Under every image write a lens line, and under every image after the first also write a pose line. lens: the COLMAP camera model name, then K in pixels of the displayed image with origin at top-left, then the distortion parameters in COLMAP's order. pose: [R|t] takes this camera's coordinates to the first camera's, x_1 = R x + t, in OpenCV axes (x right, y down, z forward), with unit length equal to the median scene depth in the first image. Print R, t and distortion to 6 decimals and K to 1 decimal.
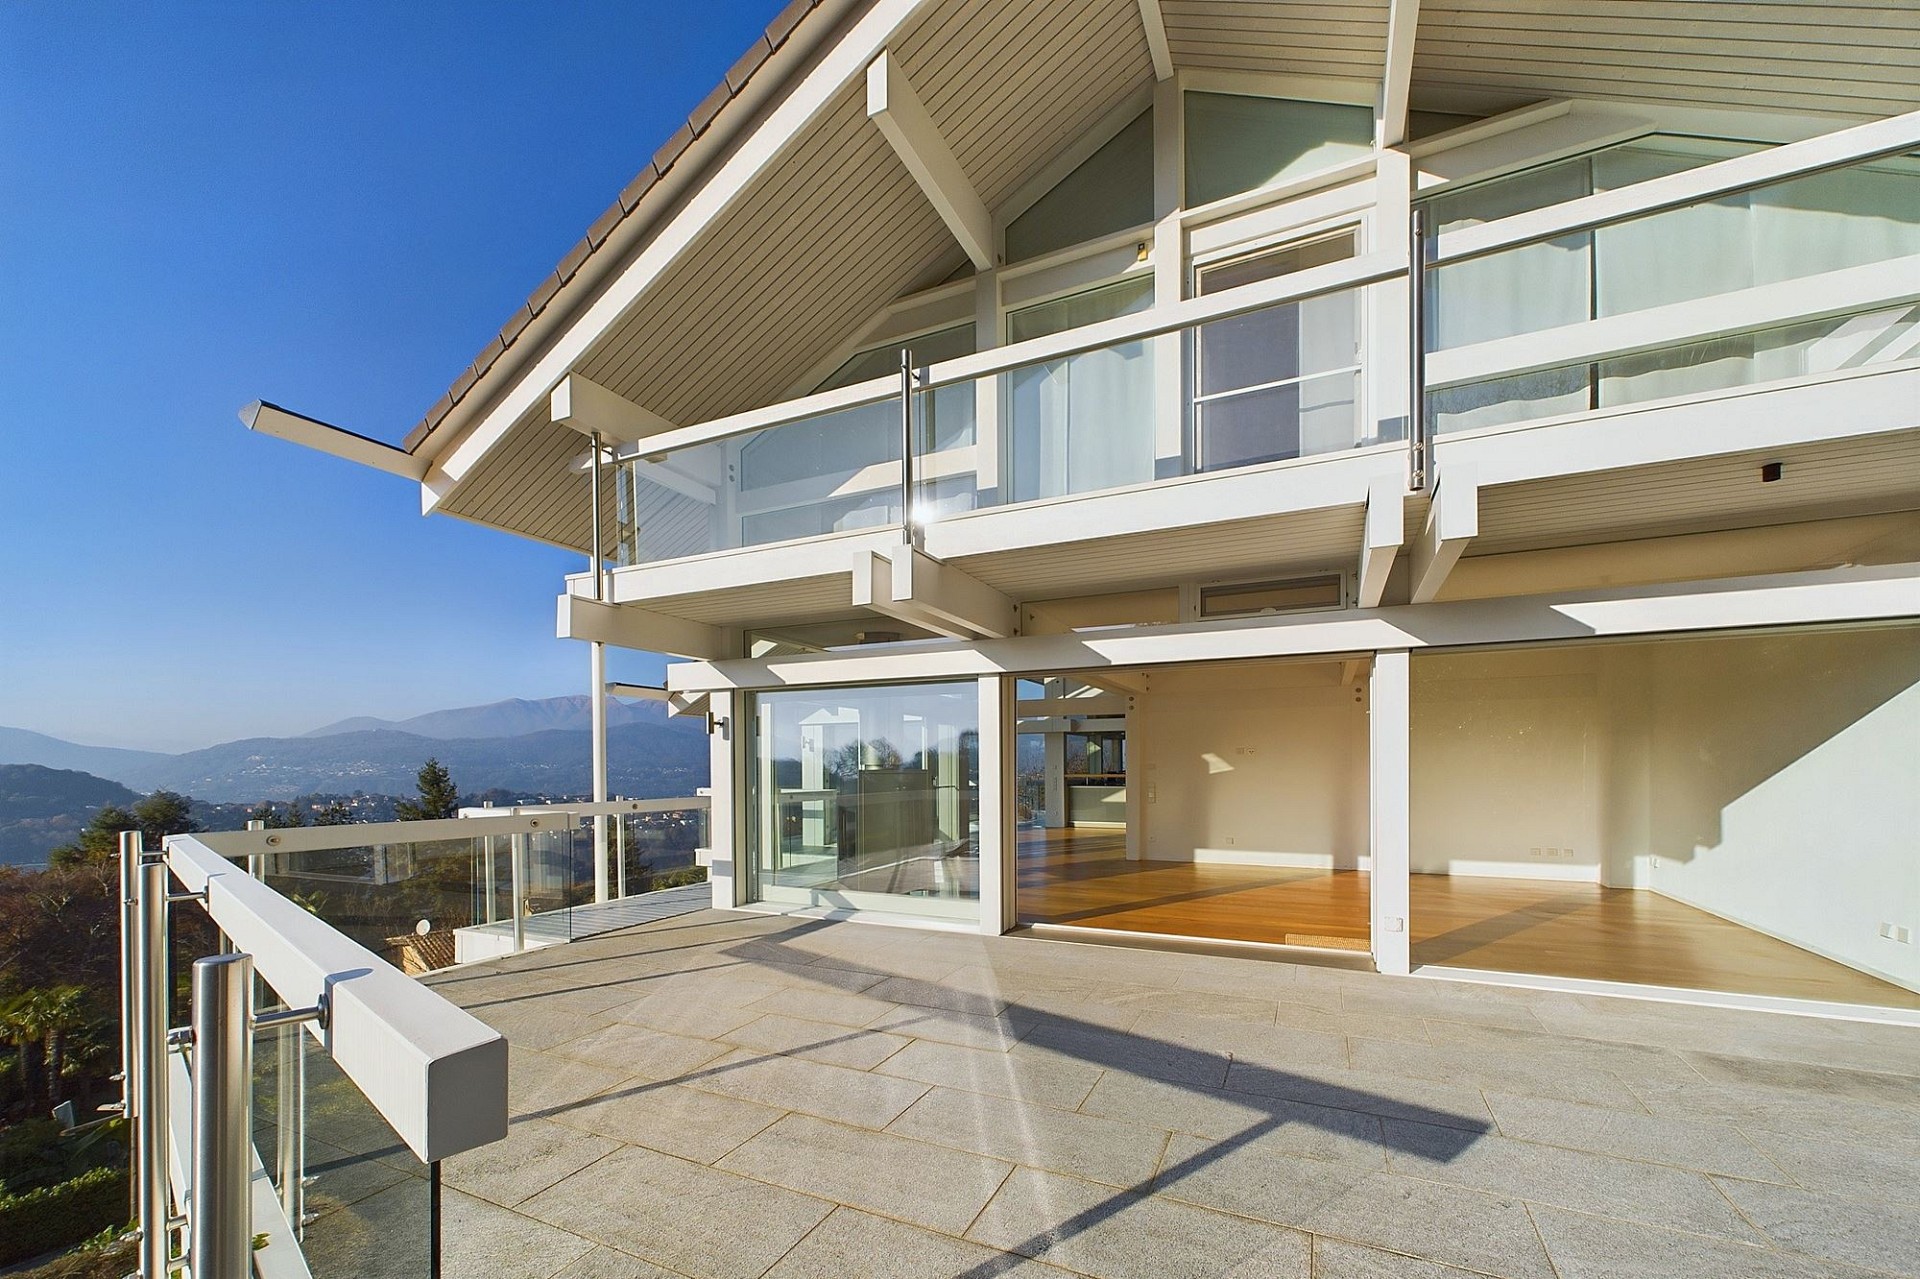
lens RADIAL K [[774.1, 0, 963.0], [0, 774.1, 775.7], [0, 0, 1]] dist [0.002765, 0.000178]
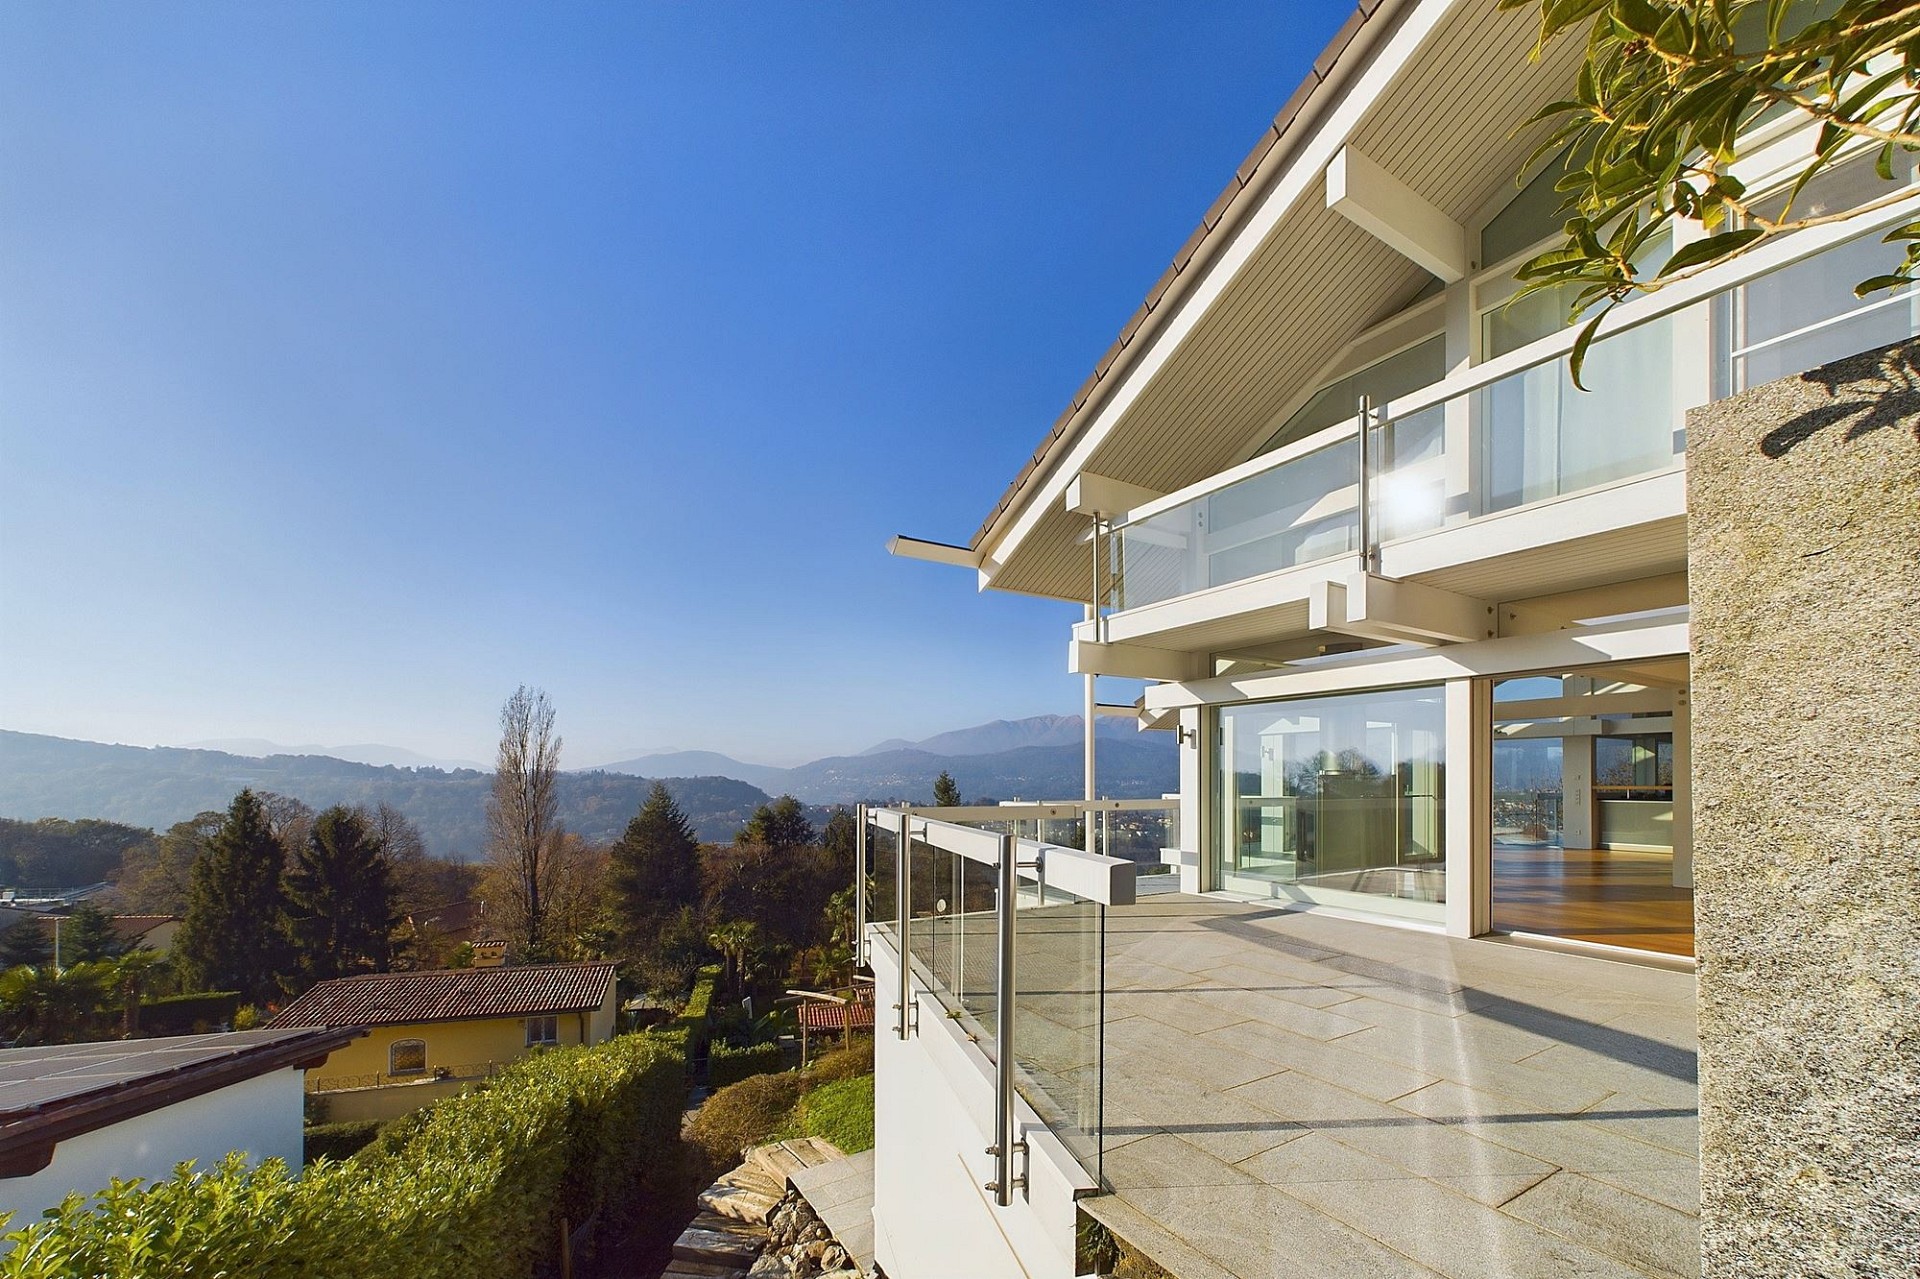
lens RADIAL K [[774.1, 0, 954.7], [0, 774.1, 780.0], [0, 0, 1]] dist [0.002765, 0.000178]
pose [[0.835946, 0.004586, -0.548792, 0.039851], [-0.010784, 0.999909, -0.008070, 0.016967], [0.548705, 0.012664, 0.835920, -0.204573]]
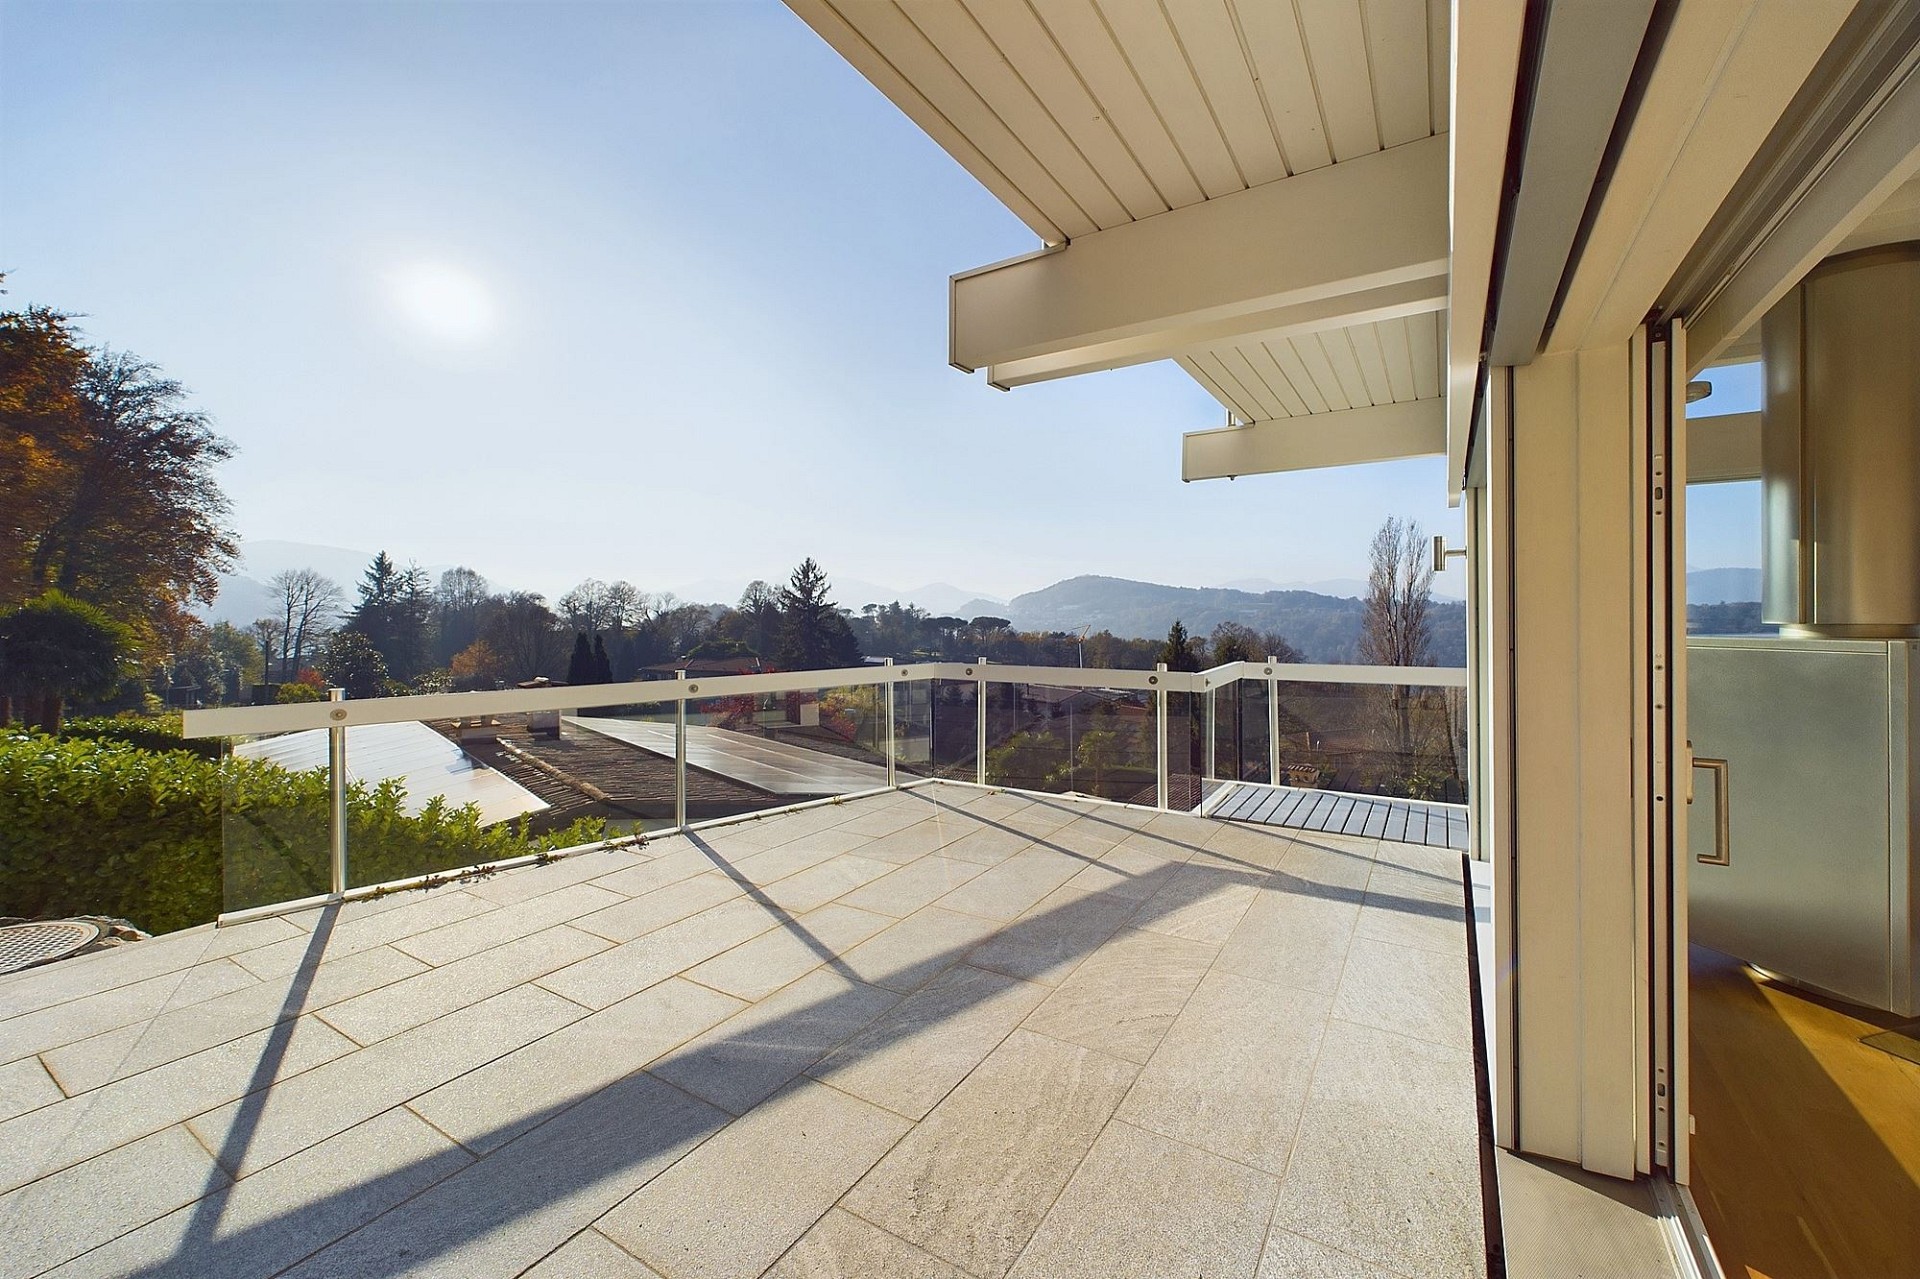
lens RADIAL K [[774.1, 0, 956.0], [0, 774.1, 611.4], [0, 0, 1]] dist [0.002765, 0.000178]
pose [[-0.119397, 0.002013, -0.992845, 0.413821], [-0.002713, 0.999994, 0.002354, -0.024222], [0.992843, 0.002975, -0.119391, 0.797206]]
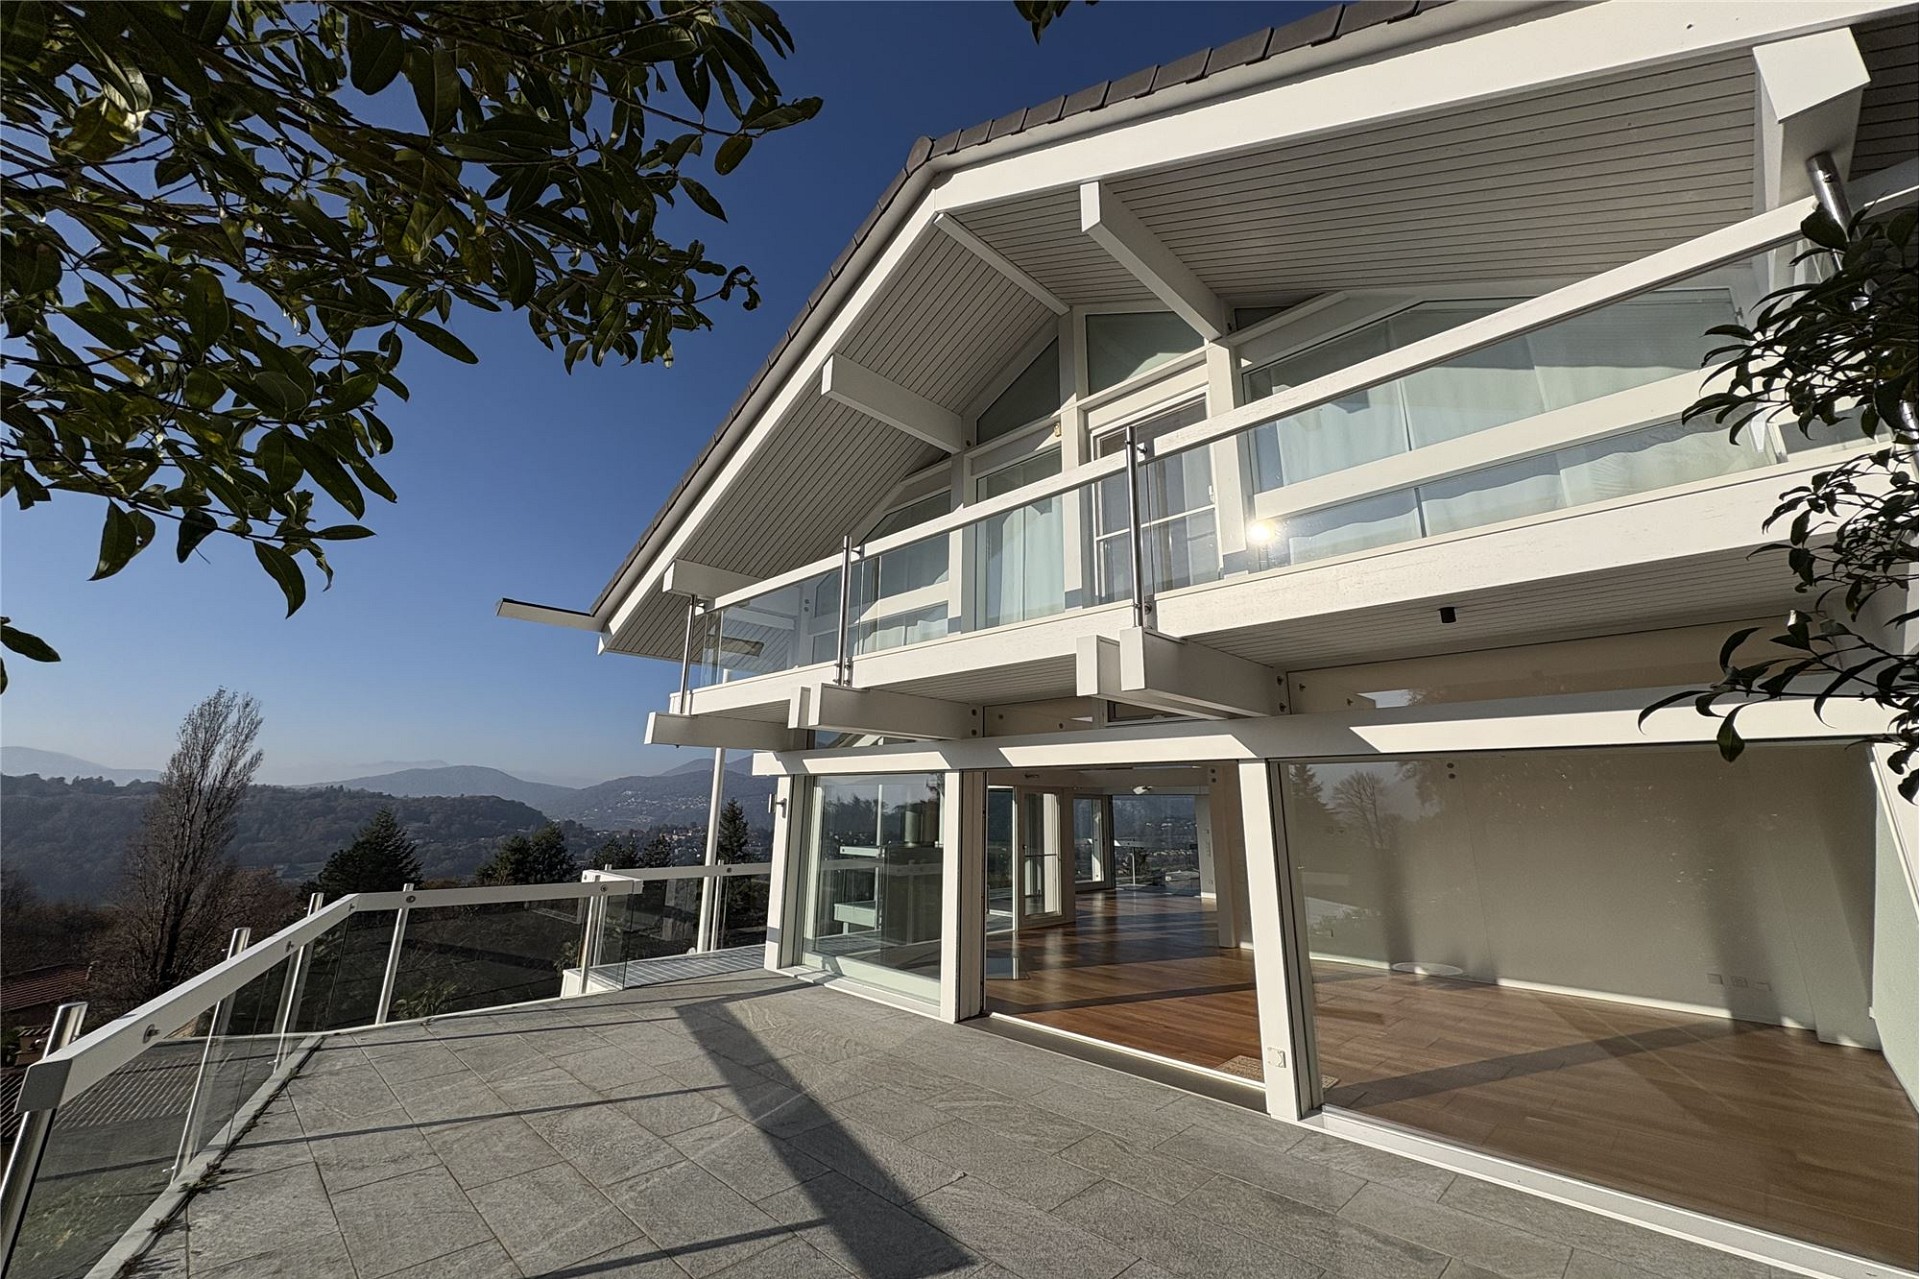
lens RADIAL K [[774.1, 0, 950.5], [0, 774.1, 611.9], [0, 0, 1]] dist [0.002765, 0.000178]
pose [[0.937712, -0.065820, -0.341122, 0.437042], [-0.024760, 0.966730, -0.254597, -0.067932], [0.346531, 0.247185, 0.904885, -0.099463]]
